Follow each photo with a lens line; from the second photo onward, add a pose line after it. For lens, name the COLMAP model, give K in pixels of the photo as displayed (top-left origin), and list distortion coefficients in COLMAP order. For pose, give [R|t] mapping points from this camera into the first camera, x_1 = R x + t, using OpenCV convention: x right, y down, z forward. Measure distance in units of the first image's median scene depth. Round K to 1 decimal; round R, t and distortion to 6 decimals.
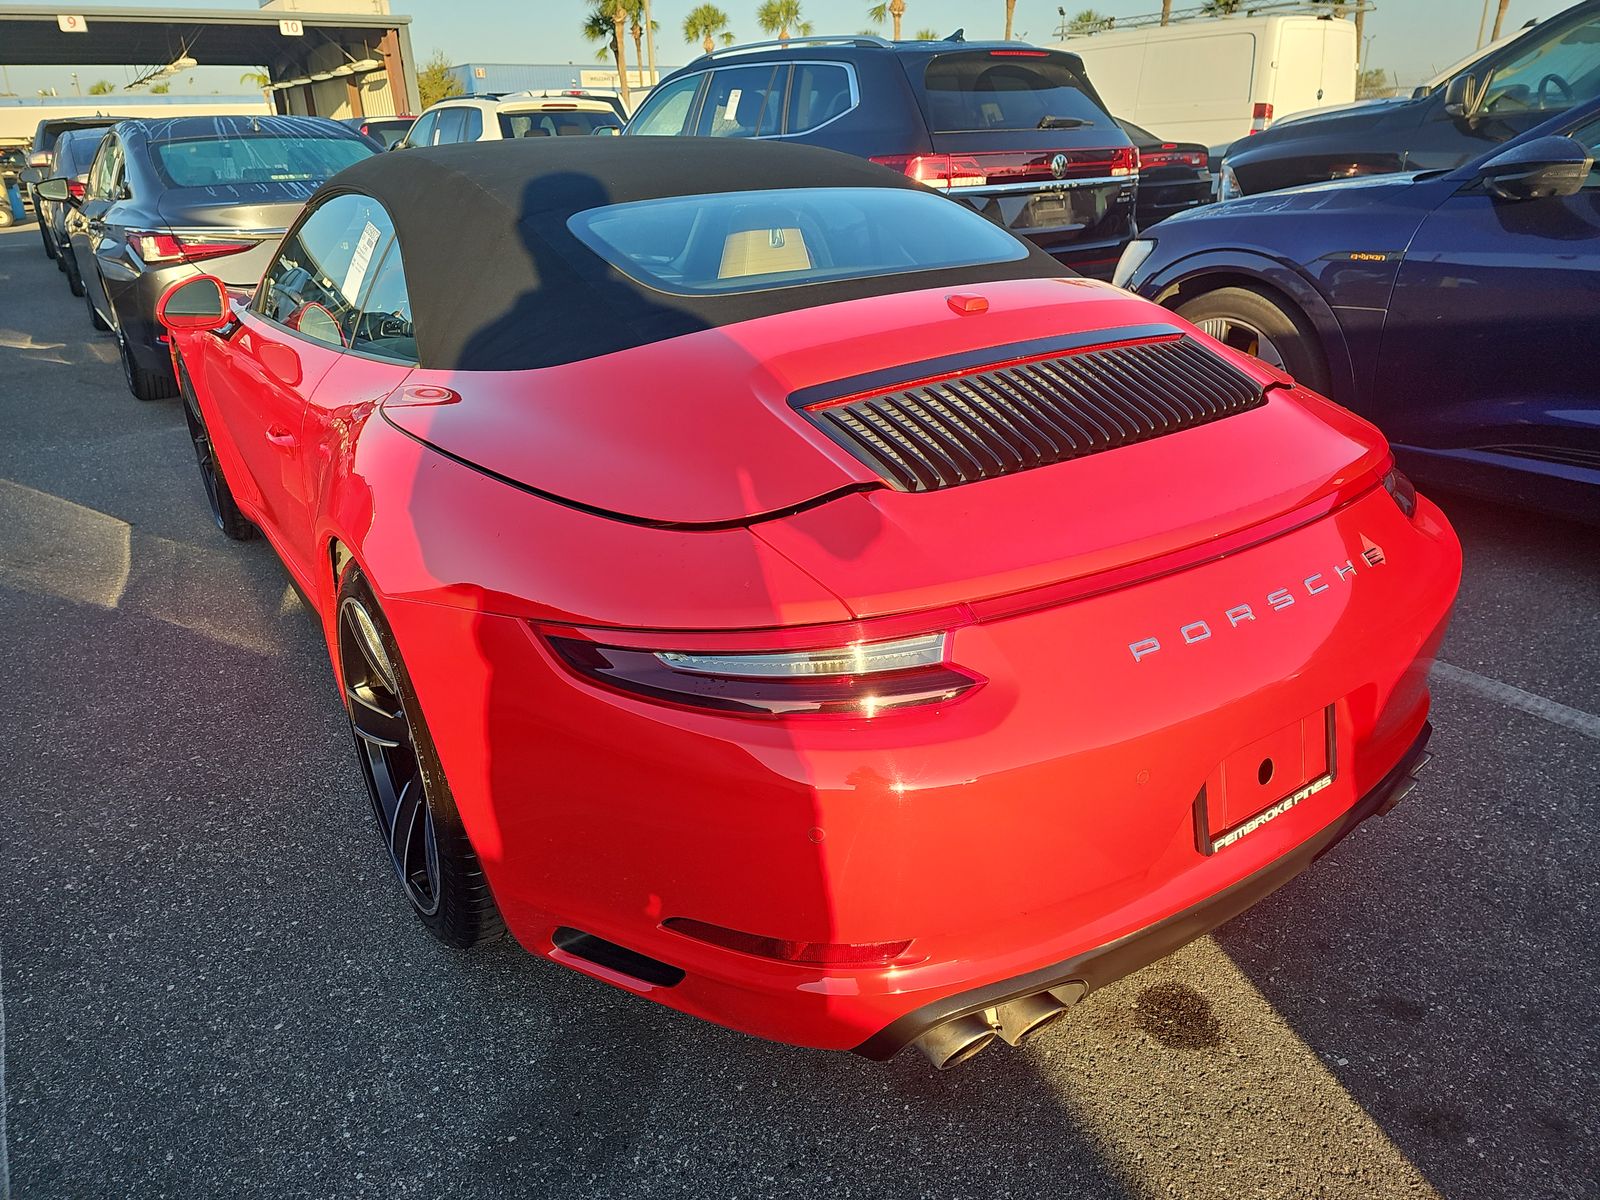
lens RADIAL K [[1093.3, 0, 800.9], [0, 1093.3, 560.5], [0, 0, 1]] dist [0.052088, -0.056503]
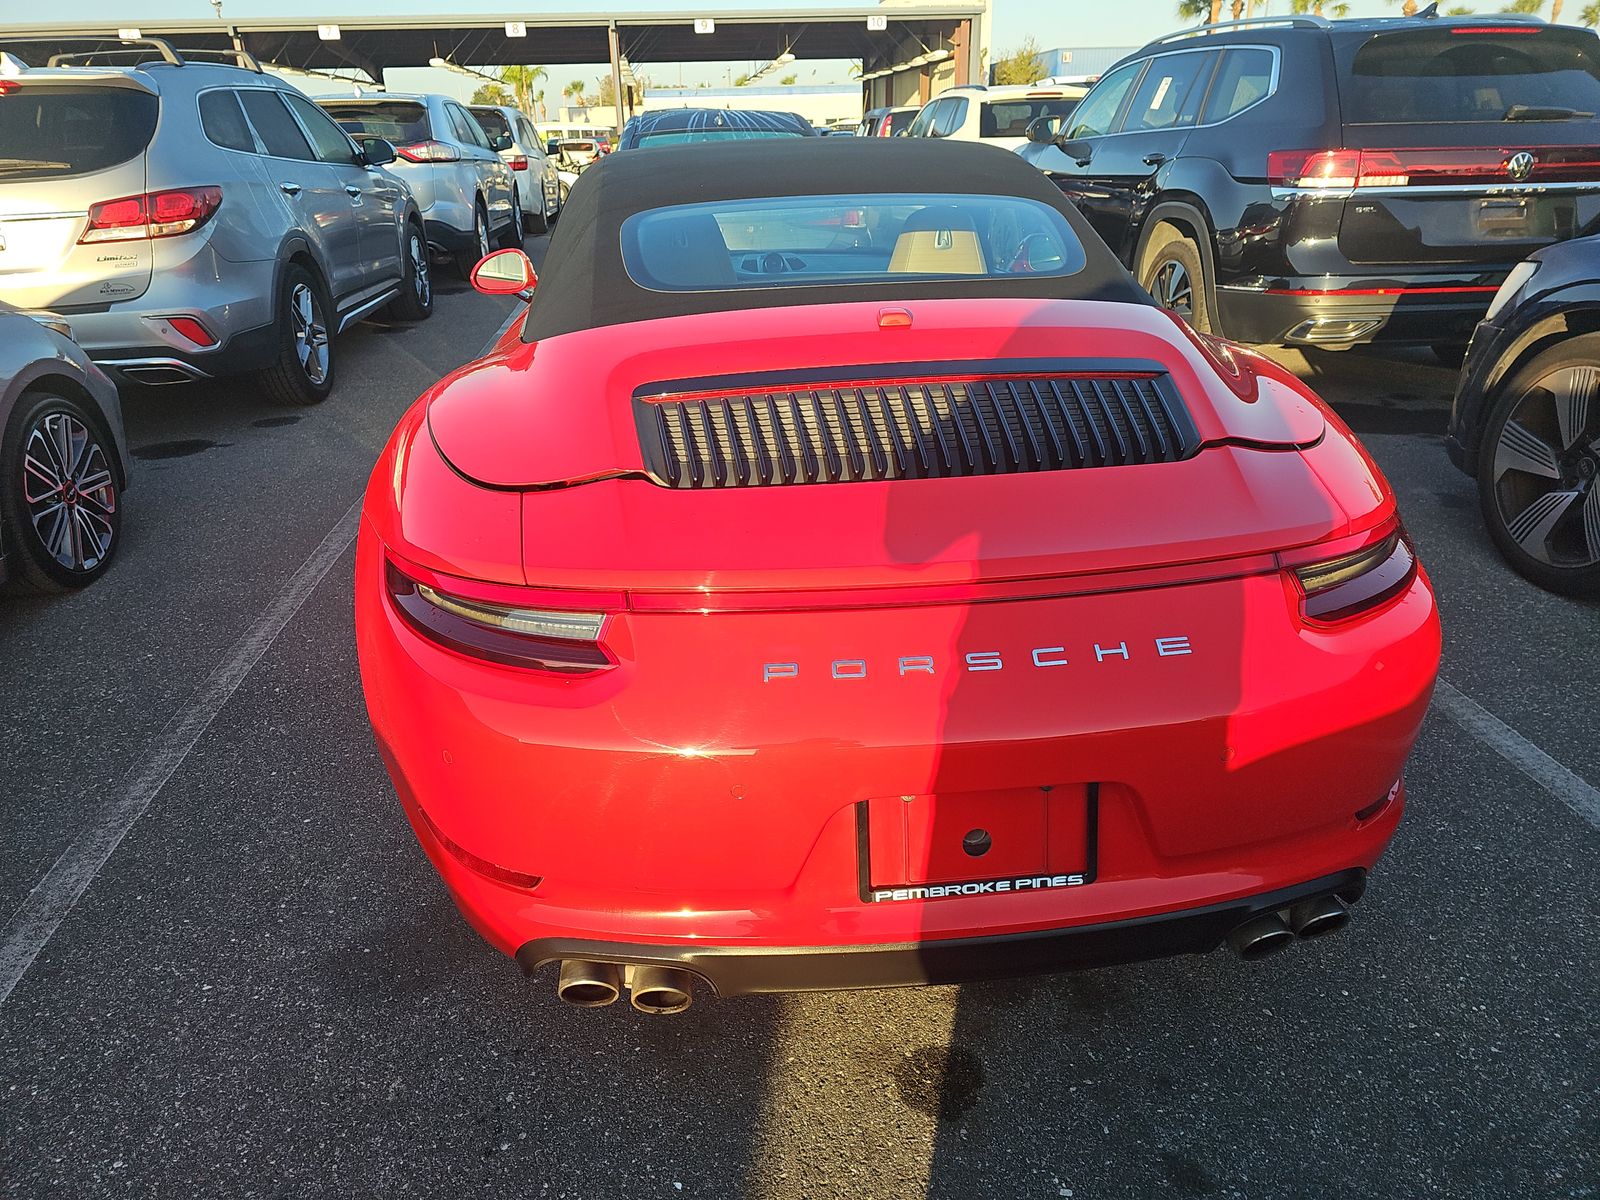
lens RADIAL K [[1076.1, 0, 746.1], [0, 1076.1, 565.7], [0, 0, 1]] dist [0.043223, -0.040660]
pose [[0.873798, 0.184363, -0.449986, 0.149186], [-0.174831, 0.982576, 0.063076, -0.015171], [0.453774, 0.023555, 0.890805, 0.021811]]
